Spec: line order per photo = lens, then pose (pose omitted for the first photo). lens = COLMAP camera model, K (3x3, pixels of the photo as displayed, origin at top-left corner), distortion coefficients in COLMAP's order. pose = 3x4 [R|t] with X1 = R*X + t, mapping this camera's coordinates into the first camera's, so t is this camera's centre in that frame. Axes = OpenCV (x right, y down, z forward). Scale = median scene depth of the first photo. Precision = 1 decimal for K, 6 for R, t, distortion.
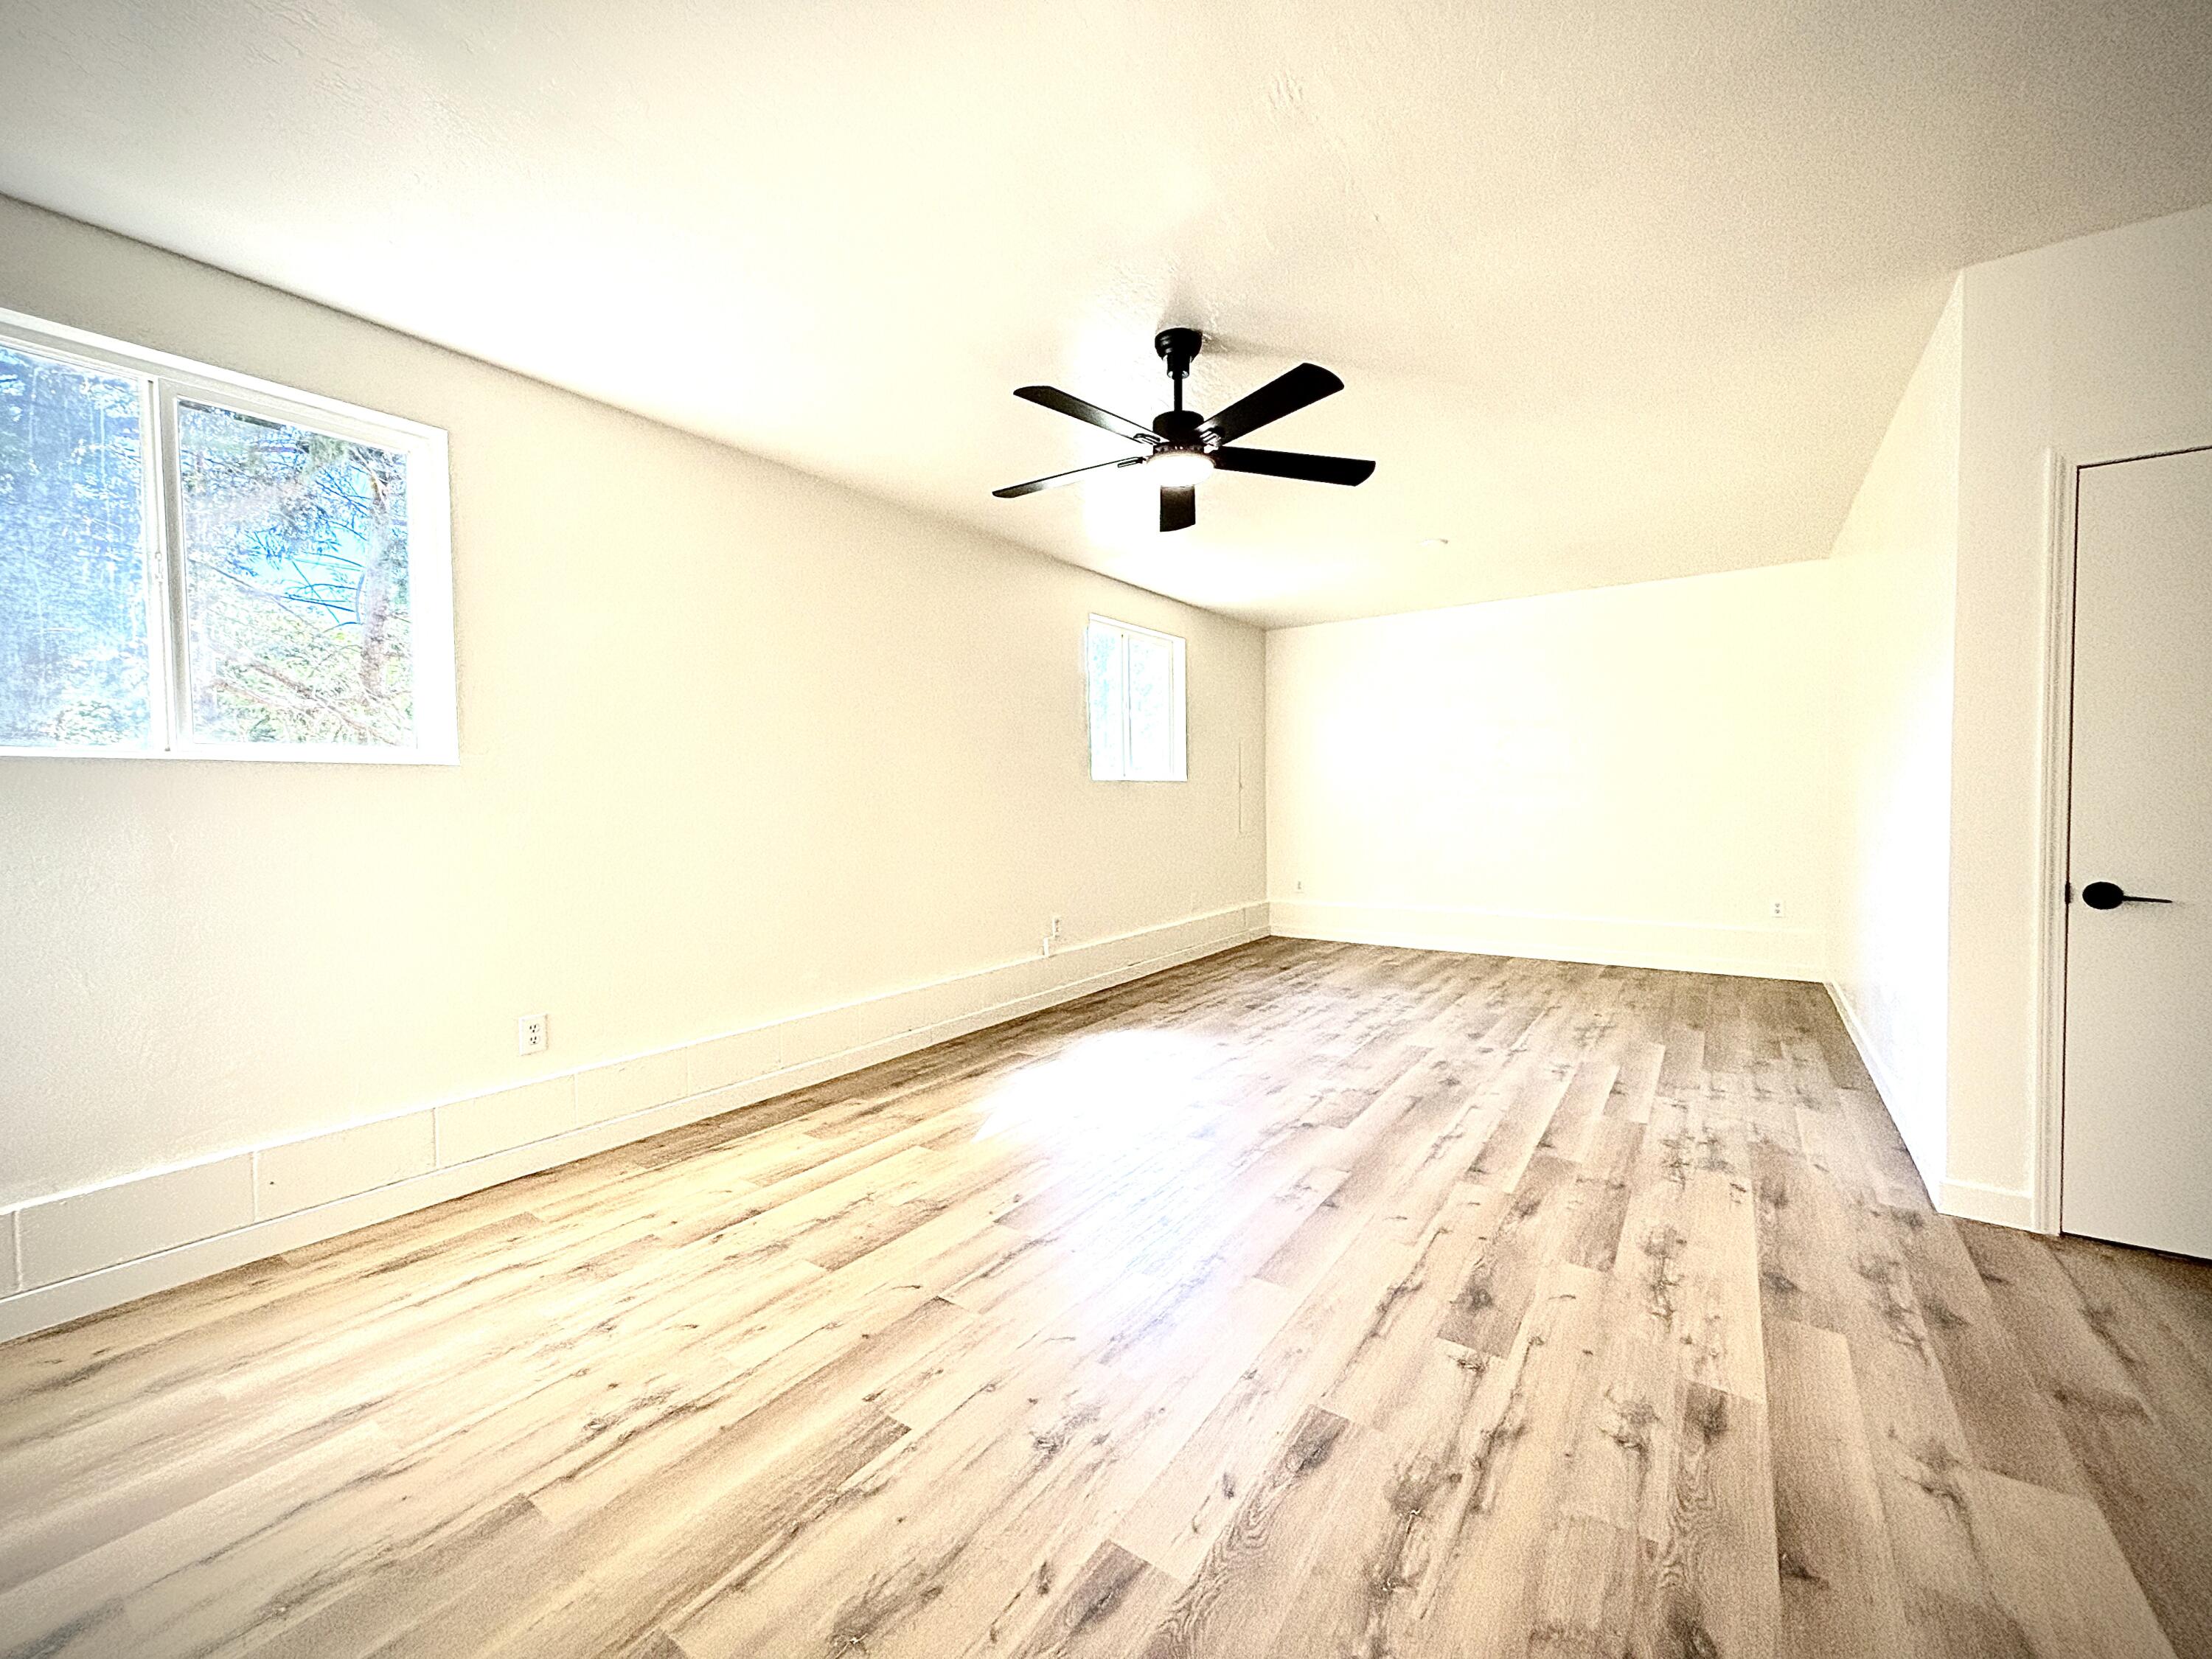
lens RADIAL K [[888.4, 0, 1120.6], [0, 888.4, 825.3], [0, 0, 1]] dist [0.000518, 0.000405]
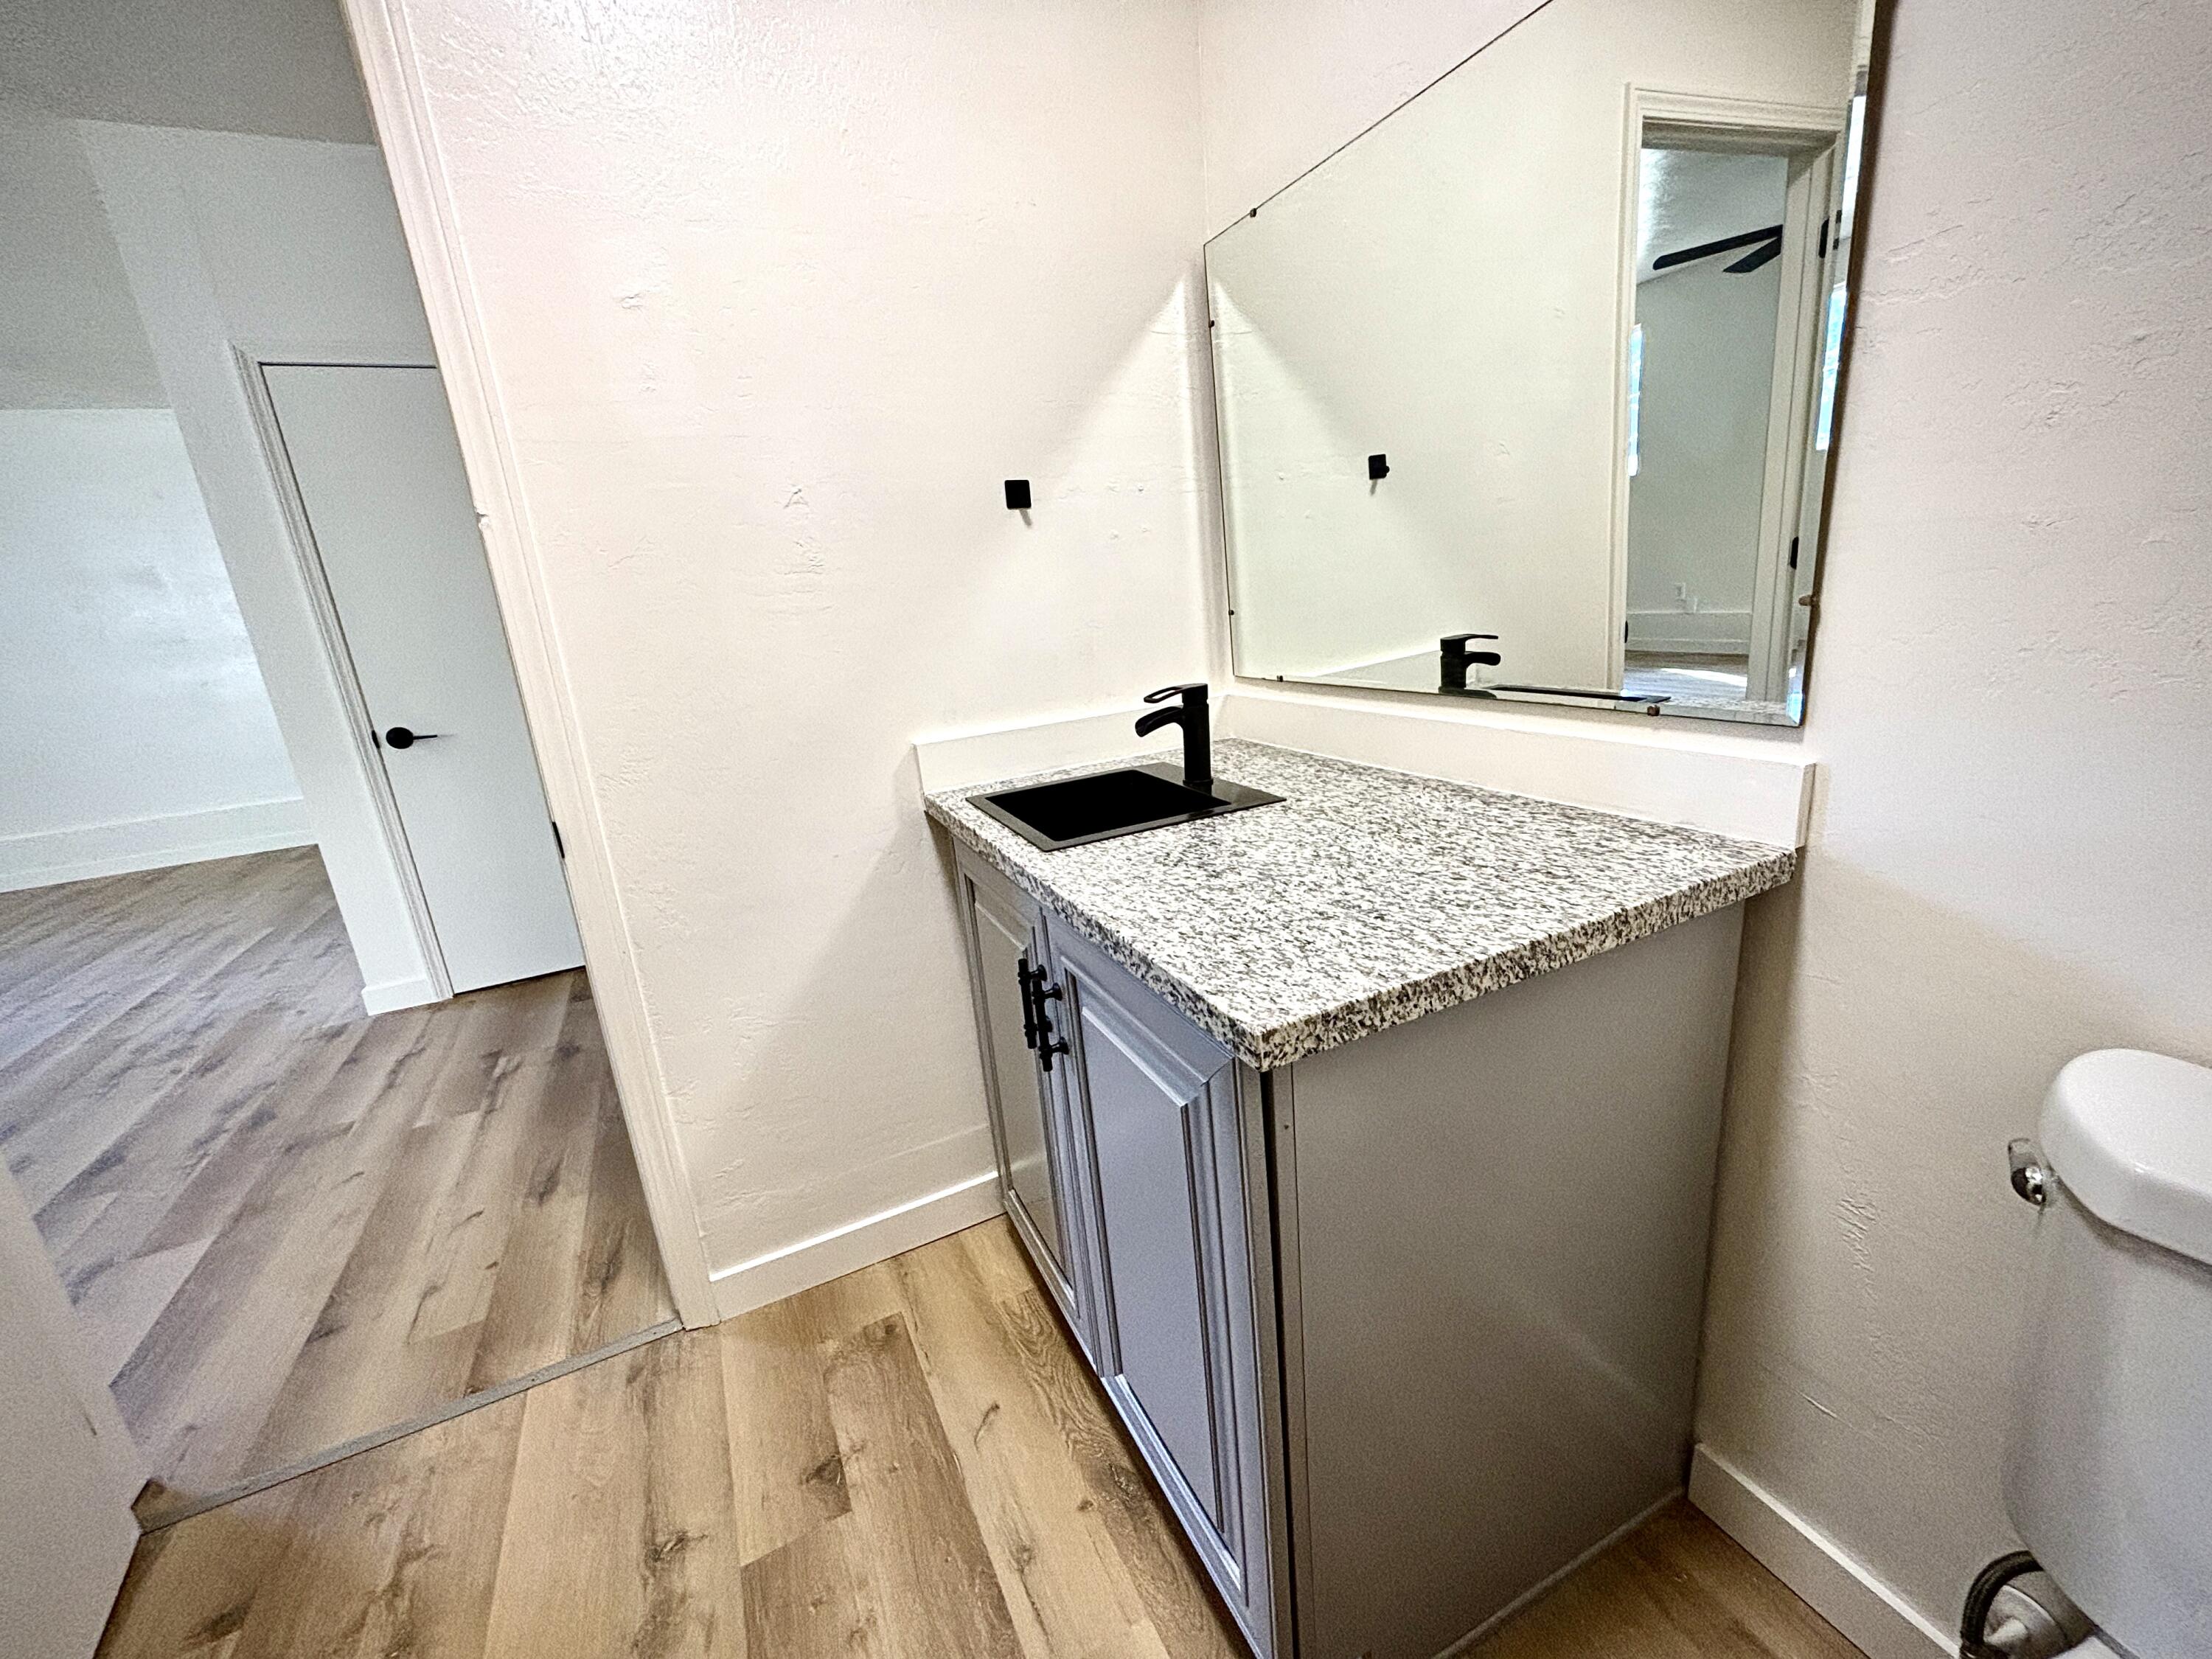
lens RADIAL K [[888.4, 0, 1108.5], [0, 888.4, 822.6], [0, 0, 1]] dist [0.000518, 0.000405]
pose [[0.504050, -0.258076, 0.824215, 0.579215], [0.104394, 0.965520, 0.238479, -0.000472], [-0.857342, -0.034162, 0.513613, -0.545513]]
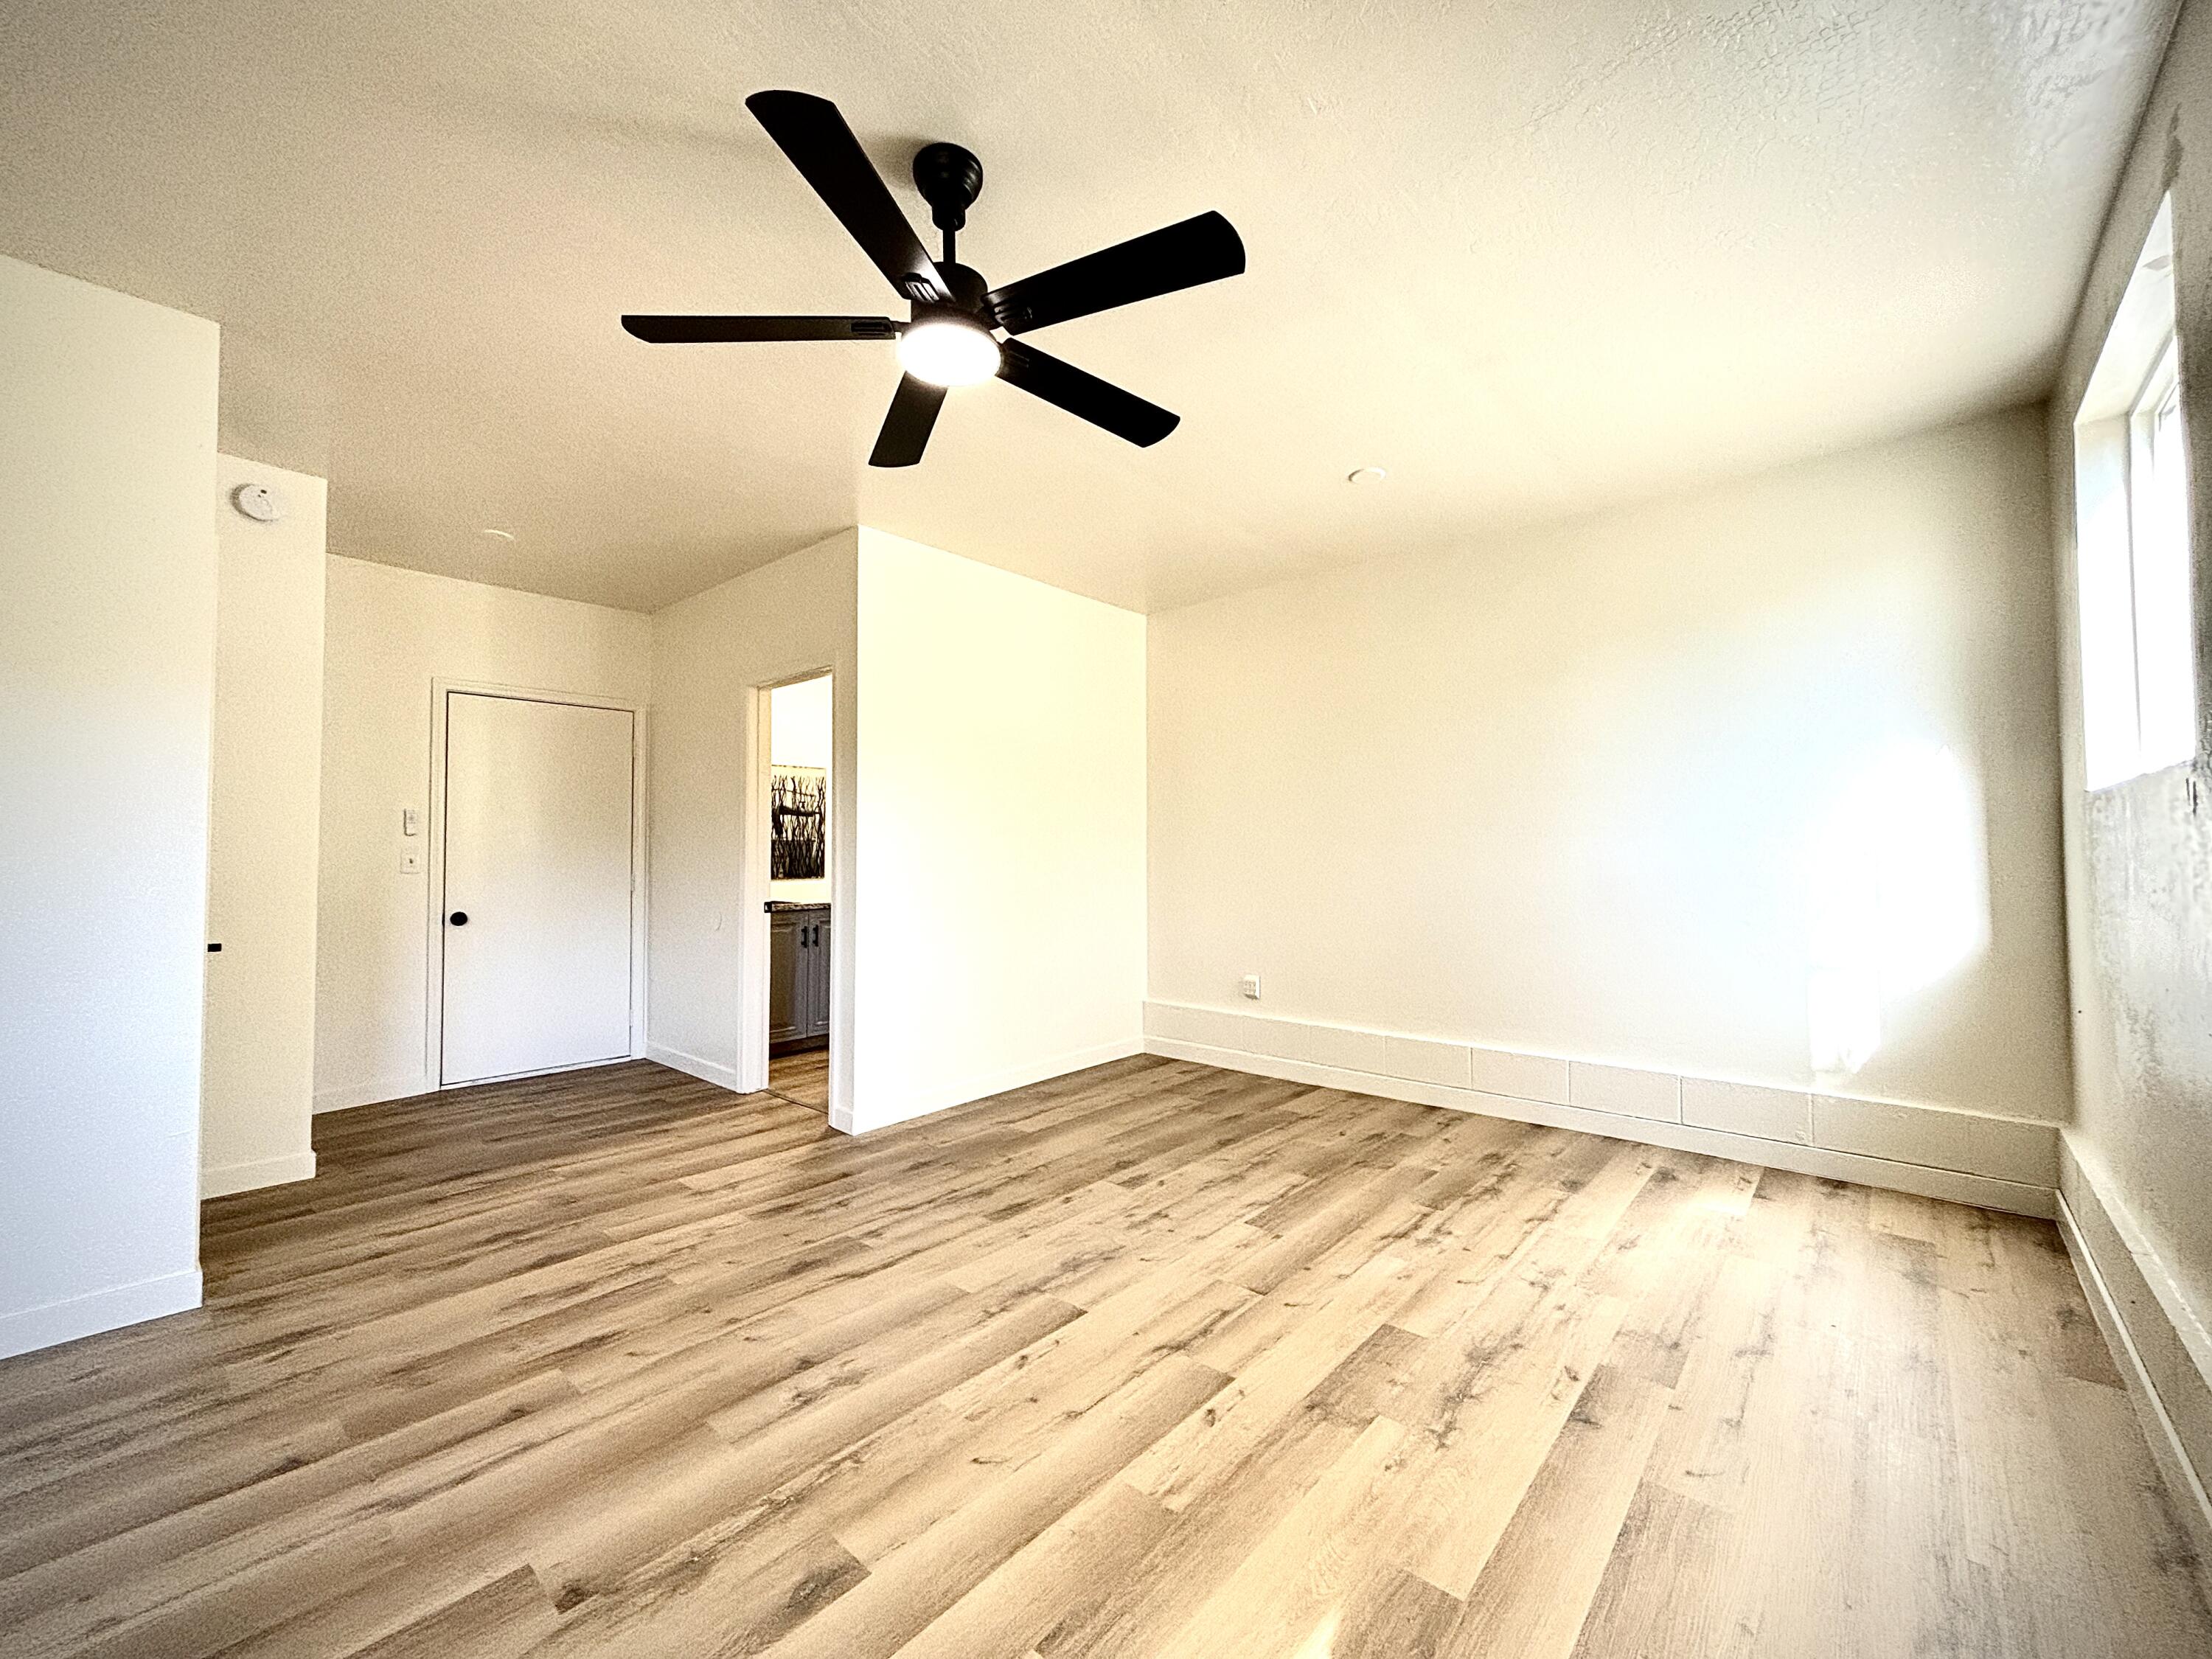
lens RADIAL K [[888.4, 0, 1108.1], [0, 888.4, 825.8], [0, 0, 1]] dist [0.000518, 0.000405]
pose [[-0.991349, 0.021228, 0.129528, -0.167564], [0.021096, 0.999775, -0.002389, -0.047477], [-0.129549, 0.000364, -0.991573, 2.078917]]
